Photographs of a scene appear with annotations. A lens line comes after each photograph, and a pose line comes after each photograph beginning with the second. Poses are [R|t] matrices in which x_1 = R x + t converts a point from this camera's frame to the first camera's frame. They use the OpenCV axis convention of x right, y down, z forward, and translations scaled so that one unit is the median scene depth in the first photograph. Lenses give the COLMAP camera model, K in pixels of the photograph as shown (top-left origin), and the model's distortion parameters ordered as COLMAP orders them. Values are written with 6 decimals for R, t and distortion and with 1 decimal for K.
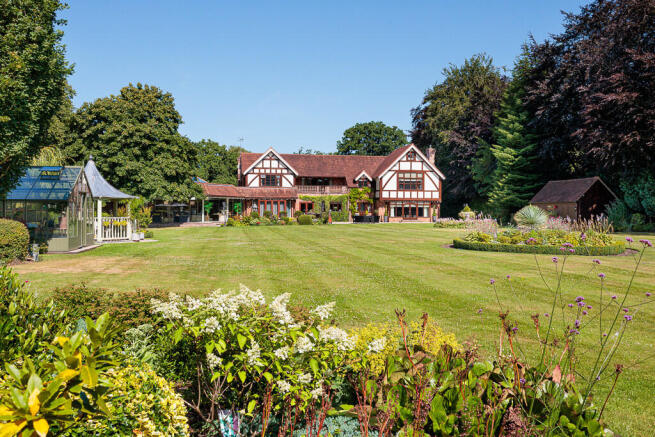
lens RADIAL K [[473.8, 0, 329.2], [0, 473.8, 214.4], [0, 0, 1]] dist [-0.027911, -0.001097]
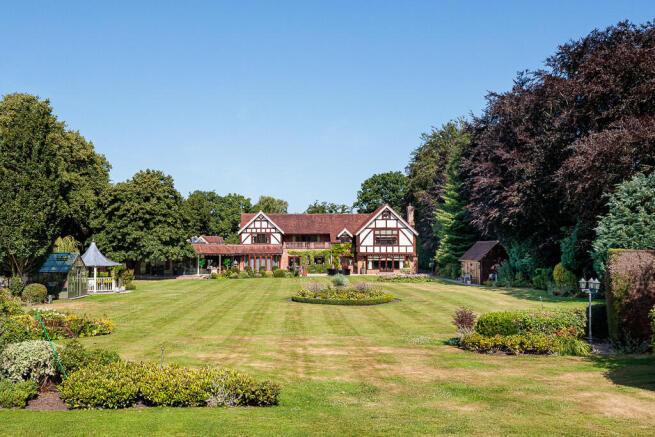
lens RADIAL K [[547.6, 0, 326.0], [0, 547.6, 221.8], [0, 0, 1]] dist [-0.045963, 0.005312]
pose [[0.985831, -0.010985, -0.167381, 0.313230], [0.000979, 0.998213, -0.059748, -0.037211], [0.167738, 0.058737, 0.984080, -0.374136]]
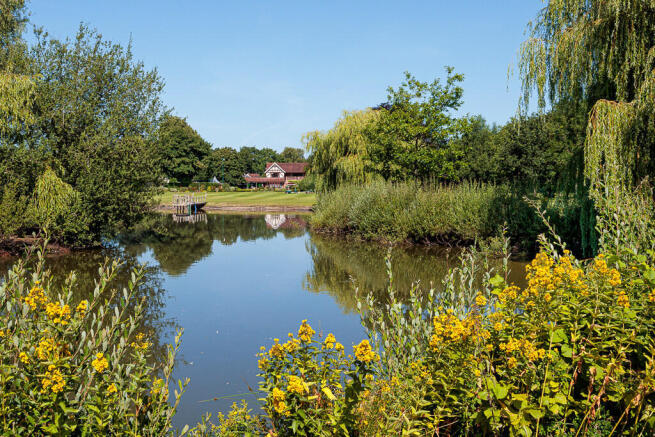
lens RADIAL K [[669.6, 0, 327.3], [0, 669.6, 217.3], [0, 0, 1]] dist [-0.002151, 0.000000]
pose [[0.963369, 0.009113, -0.268024, 1.348013], [0.000715, 0.999332, 0.036550, 0.031565], [0.268178, -0.035403, 0.962719, -2.918036]]
